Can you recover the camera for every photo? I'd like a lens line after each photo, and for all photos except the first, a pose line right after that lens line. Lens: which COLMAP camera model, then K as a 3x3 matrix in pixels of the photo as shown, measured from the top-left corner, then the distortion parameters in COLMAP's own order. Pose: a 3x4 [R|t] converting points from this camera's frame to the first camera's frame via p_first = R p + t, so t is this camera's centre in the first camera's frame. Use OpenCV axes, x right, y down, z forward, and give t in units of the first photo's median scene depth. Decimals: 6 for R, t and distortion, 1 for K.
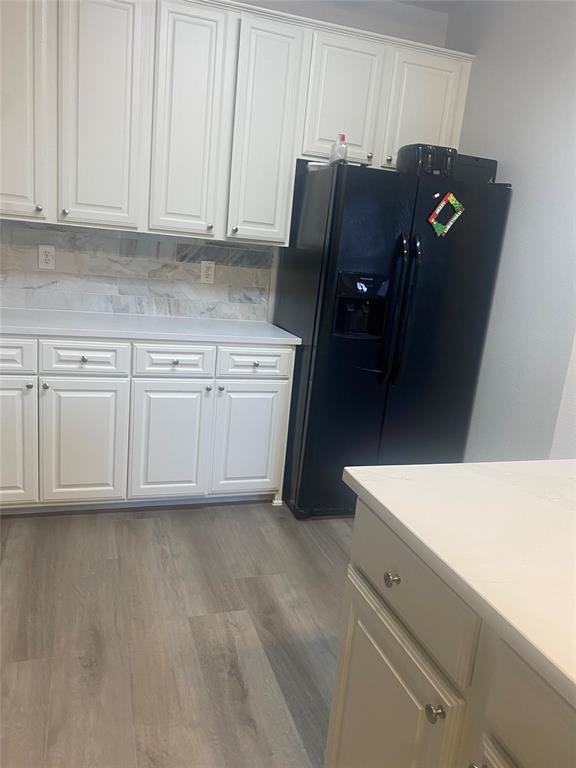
lens RADIAL K [[583.9, 0, 288.0], [0, 583.9, 384.0], [0, 0, 1]] dist [0.011157, -0.008810]
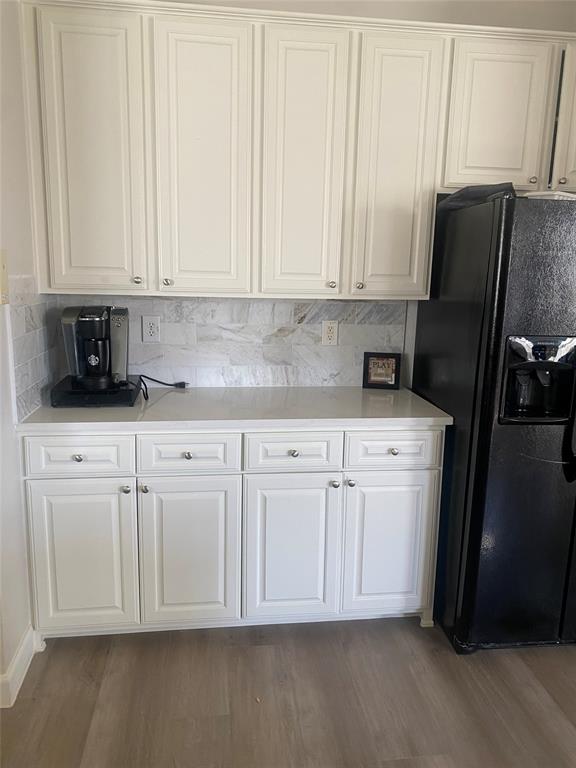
lens RADIAL K [[583.9, 0, 288.0], [0, 583.9, 384.0], [0, 0, 1]] dist [0.011157, -0.008810]
pose [[0.978571, -0.034920, -0.202926, -0.031608], [0.023964, 0.998132, -0.056203, -0.082062], [0.204509, 0.050136, 0.977580, 0.182099]]
